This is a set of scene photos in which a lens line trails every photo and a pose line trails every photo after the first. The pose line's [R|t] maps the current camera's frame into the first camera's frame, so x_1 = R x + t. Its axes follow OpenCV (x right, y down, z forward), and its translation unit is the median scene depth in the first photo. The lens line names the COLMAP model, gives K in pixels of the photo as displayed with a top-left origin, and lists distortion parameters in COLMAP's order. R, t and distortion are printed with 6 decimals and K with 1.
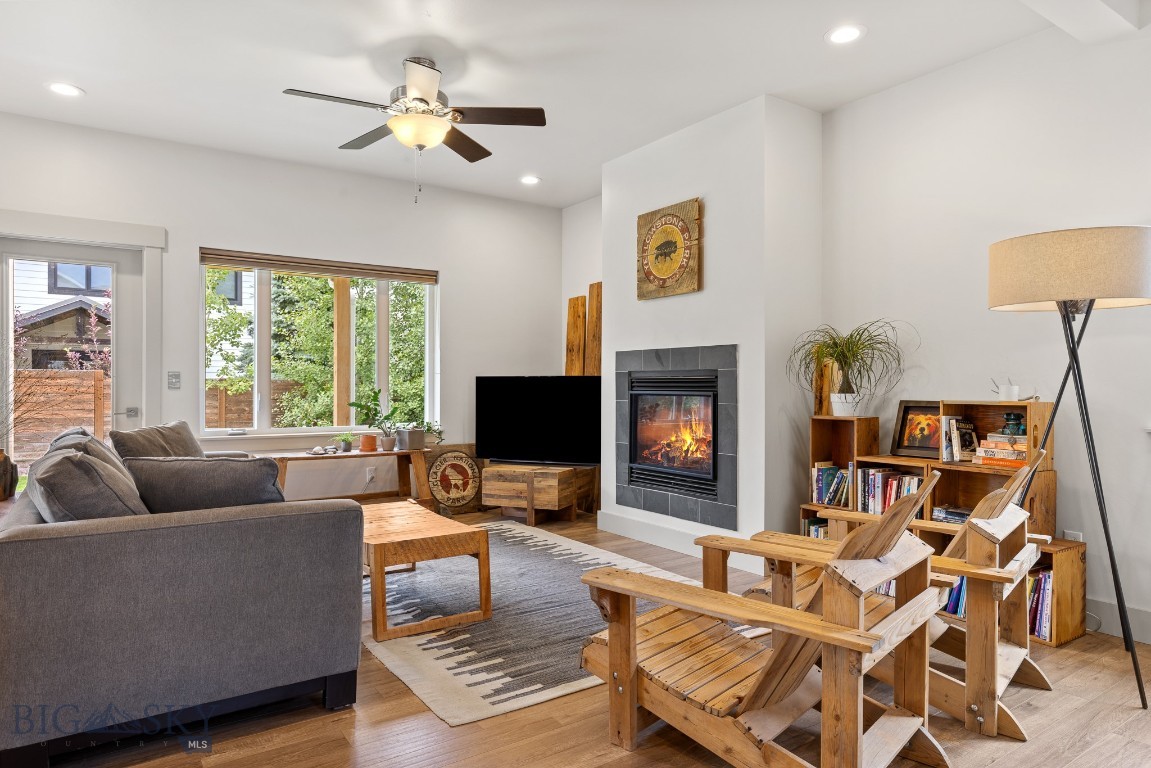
lens RADIAL K [[697.3, 0, 576.6], [0, 697.3, 389.1], [0, 0, 1]] dist [0.005443, -0.004525]
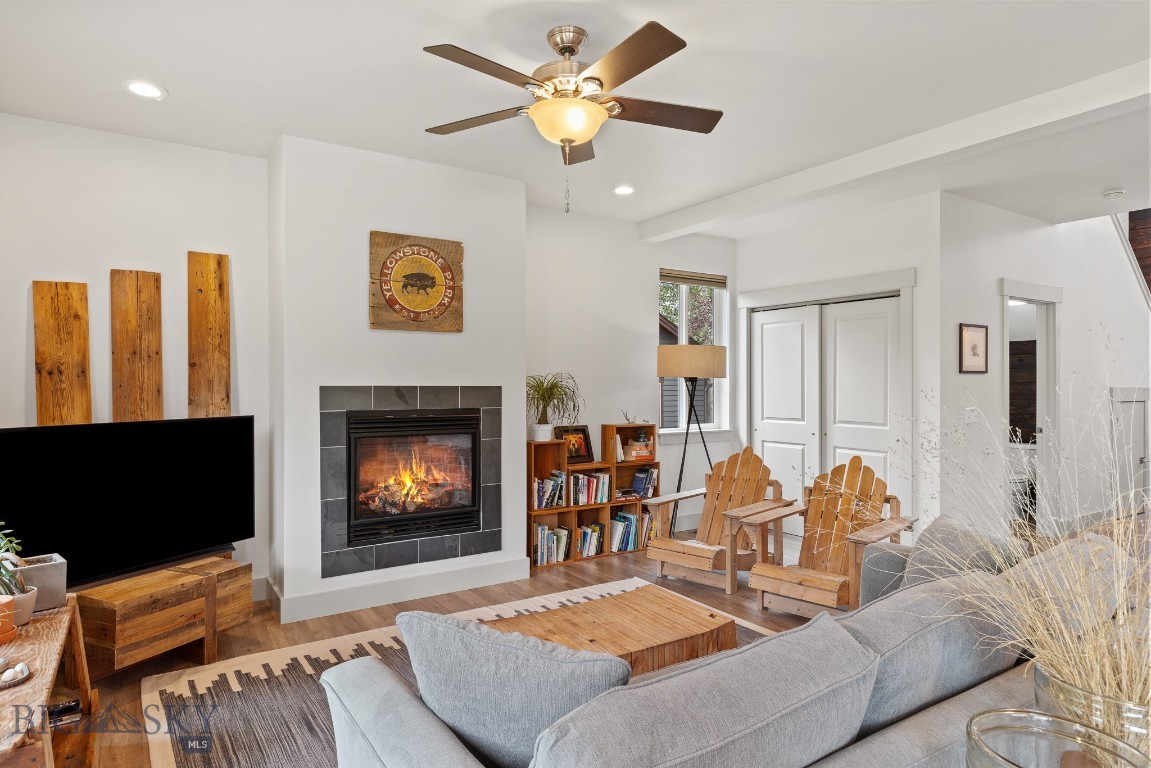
lens RADIAL K [[652.9, 0, 576.7], [0, 652.9, 387.1], [0, 0, 1]] dist [0.010121, -0.001006]
pose [[0.025510, -0.005269, 0.999661, -0.773392], [0.005779, 0.999970, 0.005123, -0.062355], [-0.999658, 0.005647, 0.025539, 0.787777]]
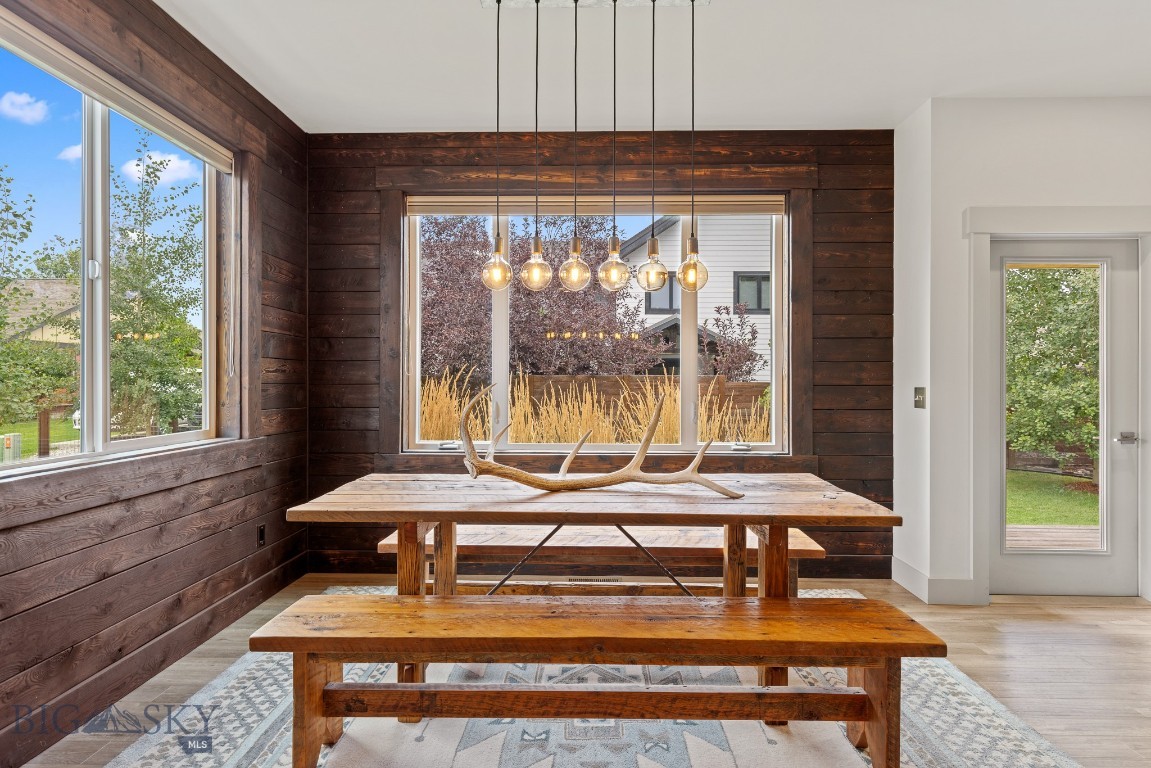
lens RADIAL K [[627.5, 0, 577.3], [0, 627.5, 380.1], [0, 0, 1]] dist [0.005713, -0.002237]
pose [[0.806978, -0.000430, -0.590582, -0.767562], [-0.005415, 0.999952, -0.008128, -0.026906], [0.590557, 0.009757, 0.806937, 0.024621]]
